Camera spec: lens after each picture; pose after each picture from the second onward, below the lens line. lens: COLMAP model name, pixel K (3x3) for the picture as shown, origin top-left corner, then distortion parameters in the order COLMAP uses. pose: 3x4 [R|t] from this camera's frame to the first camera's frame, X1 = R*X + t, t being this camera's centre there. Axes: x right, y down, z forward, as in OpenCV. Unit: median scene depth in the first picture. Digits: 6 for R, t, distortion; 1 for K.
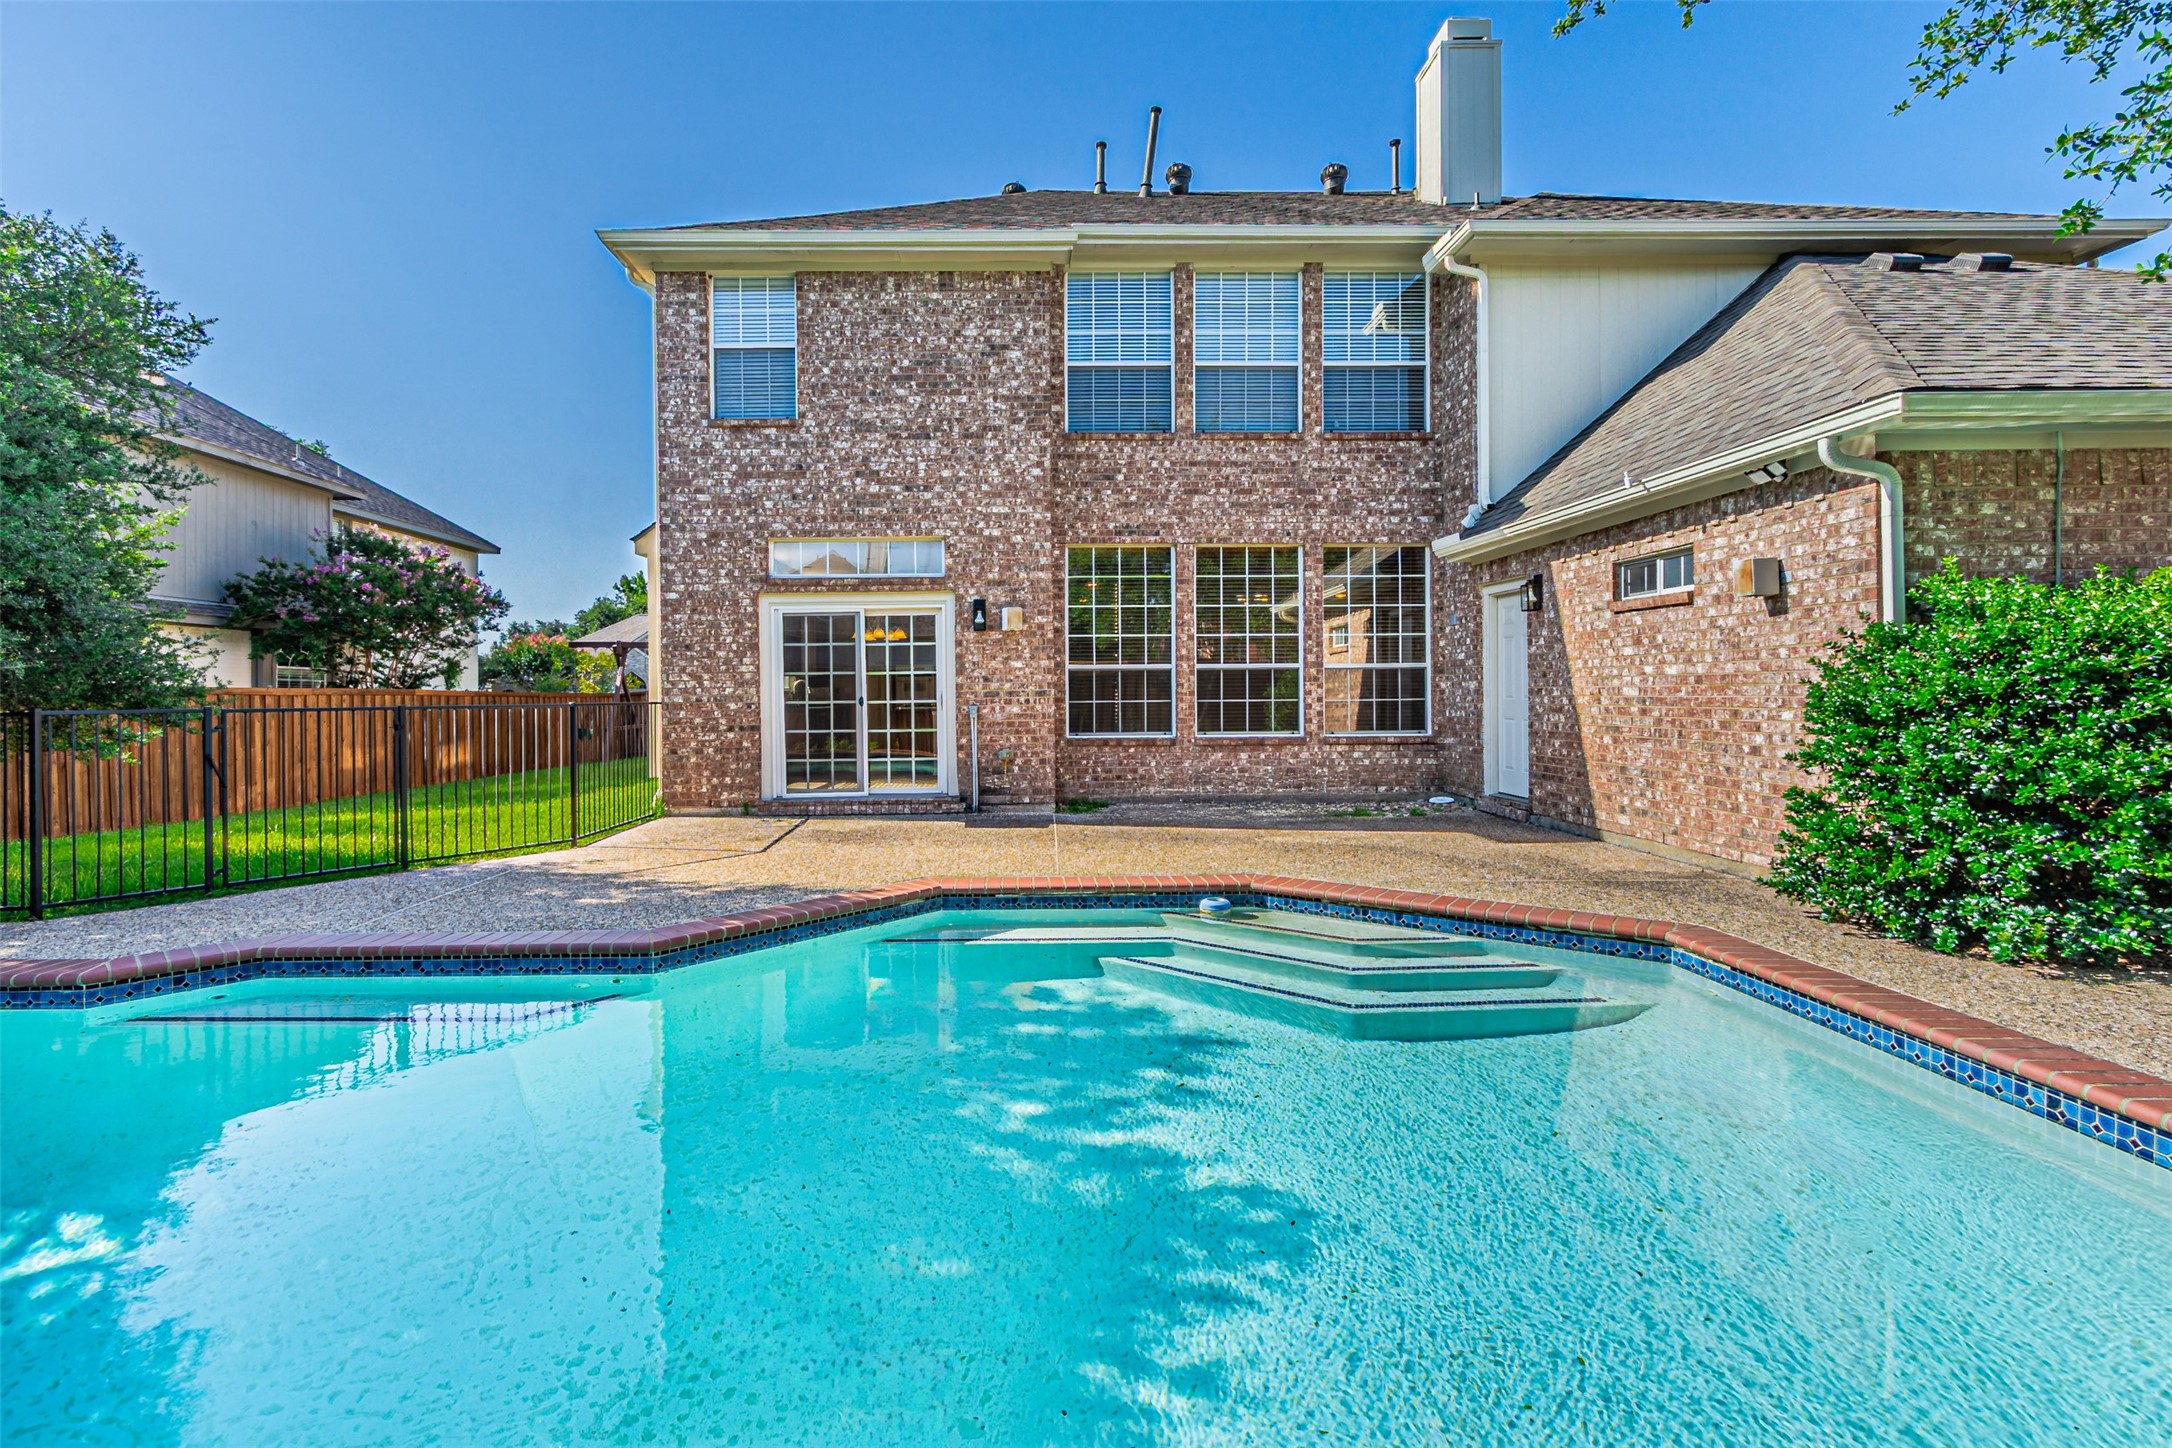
lens RADIAL K [[952.2, 0, 1024.2], [0, 952.2, 684.4], [0, 0, 1]] dist [0.004548, -0.000940]
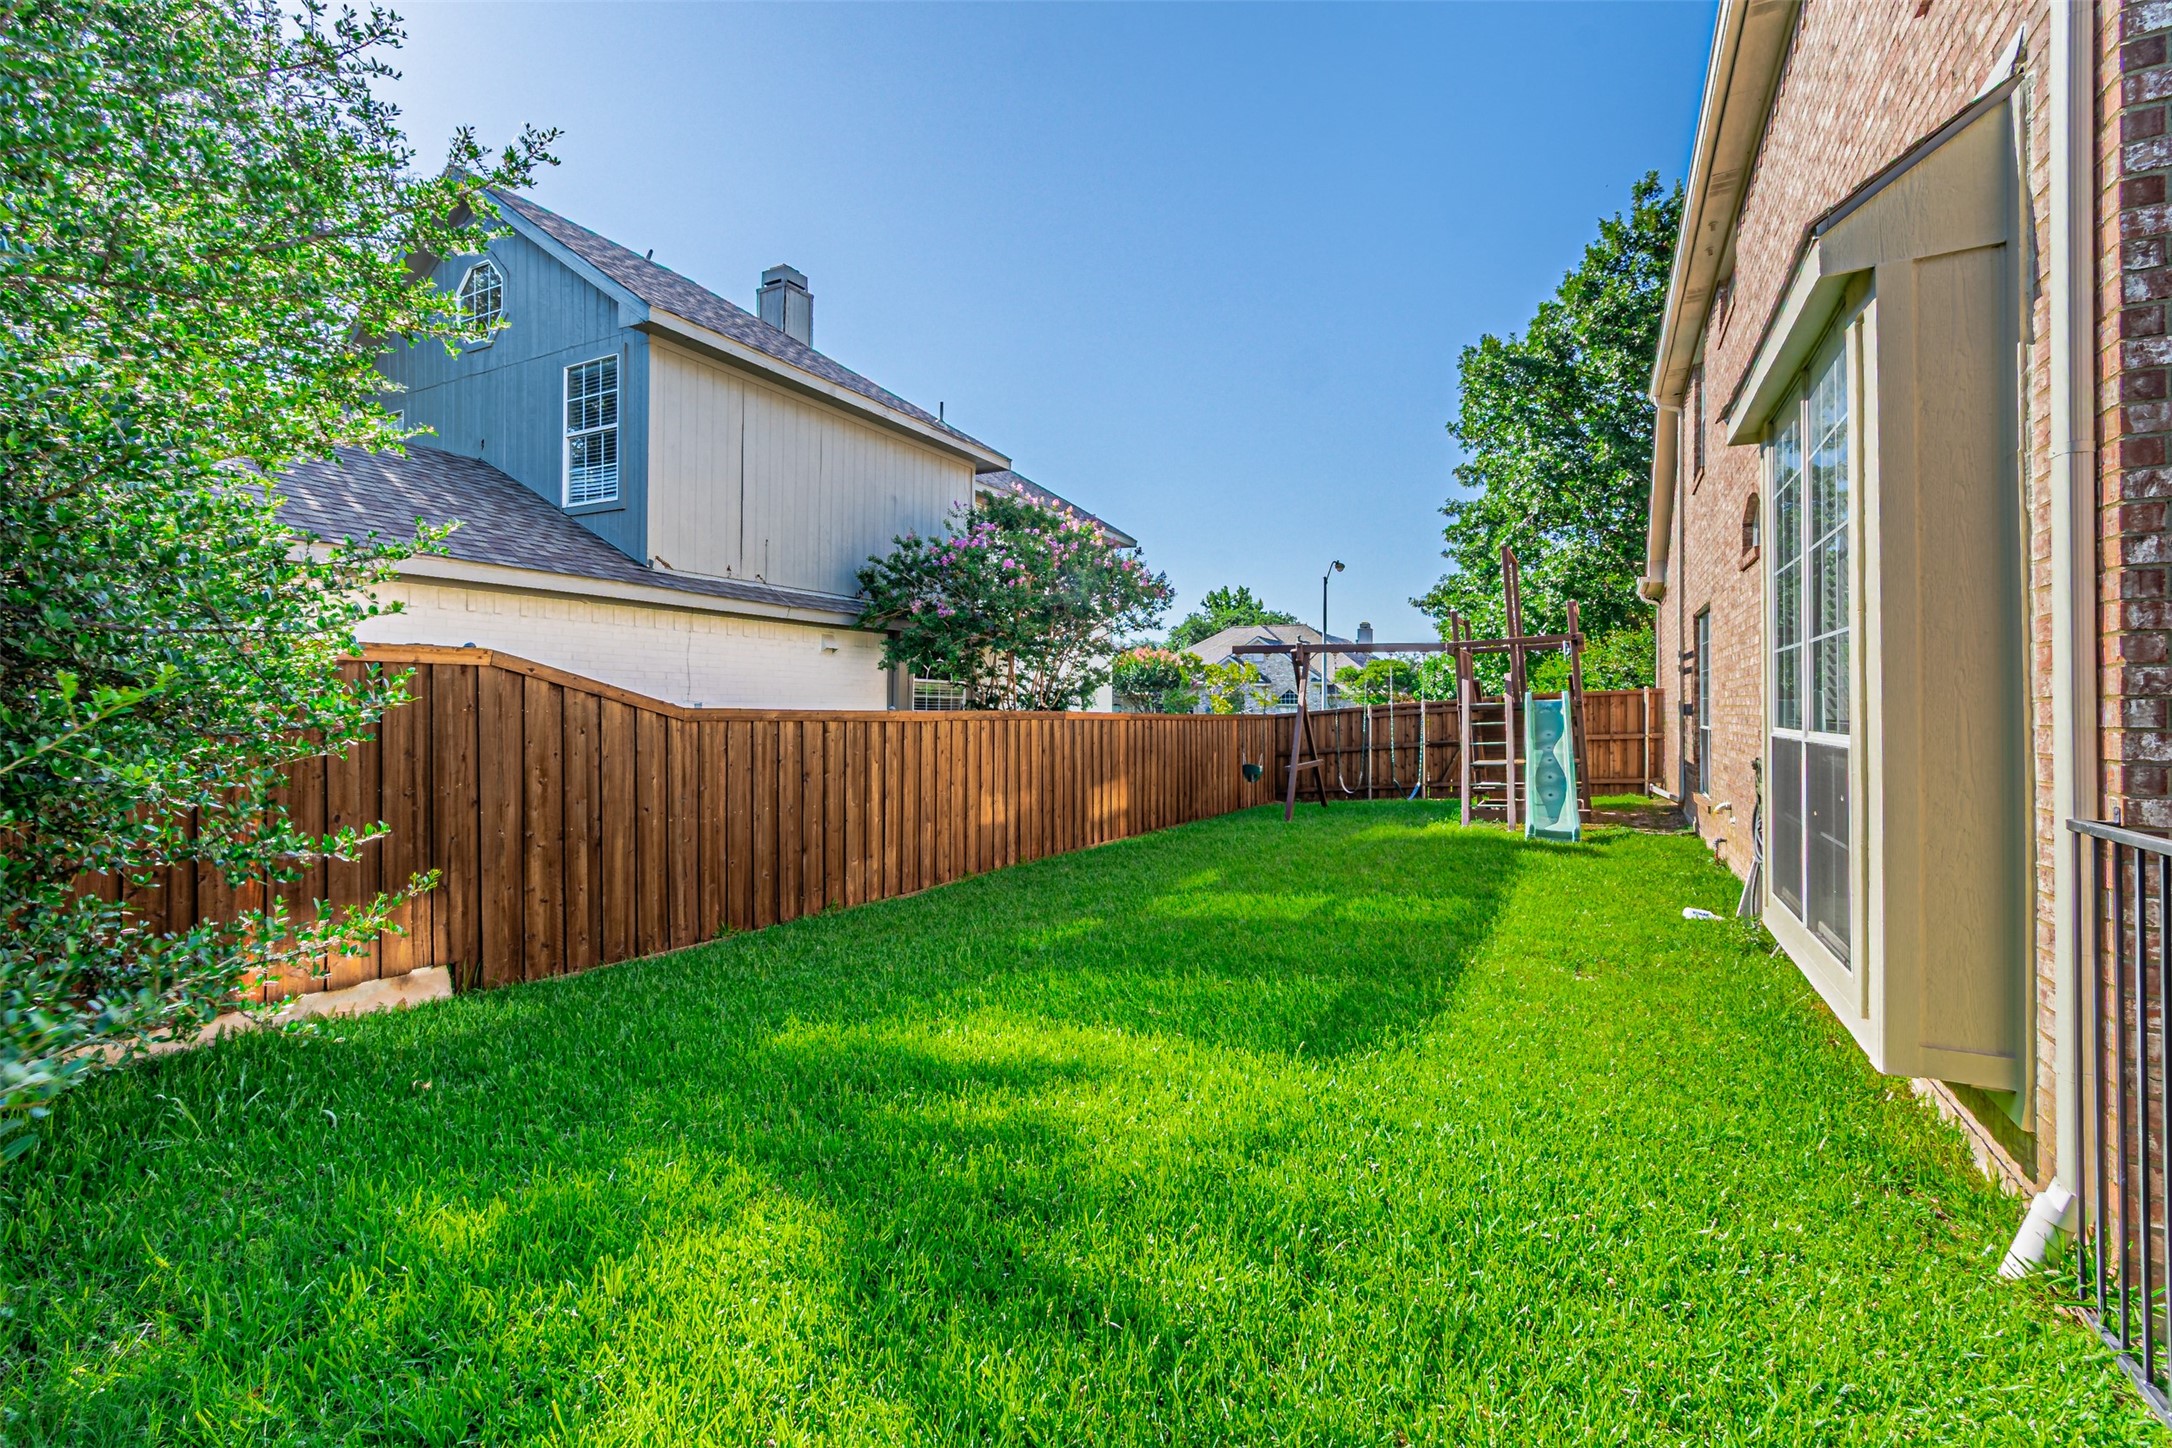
lens RADIAL K [[952.2, 0, 1088.7], [0, 952.2, 706.3], [0, 0, 1]] dist [0.004548, -0.000940]
pose [[0.870705, 0.010745, -0.491688, -0.279225], [-0.006716, 0.999928, 0.009959, -0.005778], [0.491760, -0.005370, 0.870714, 0.397491]]
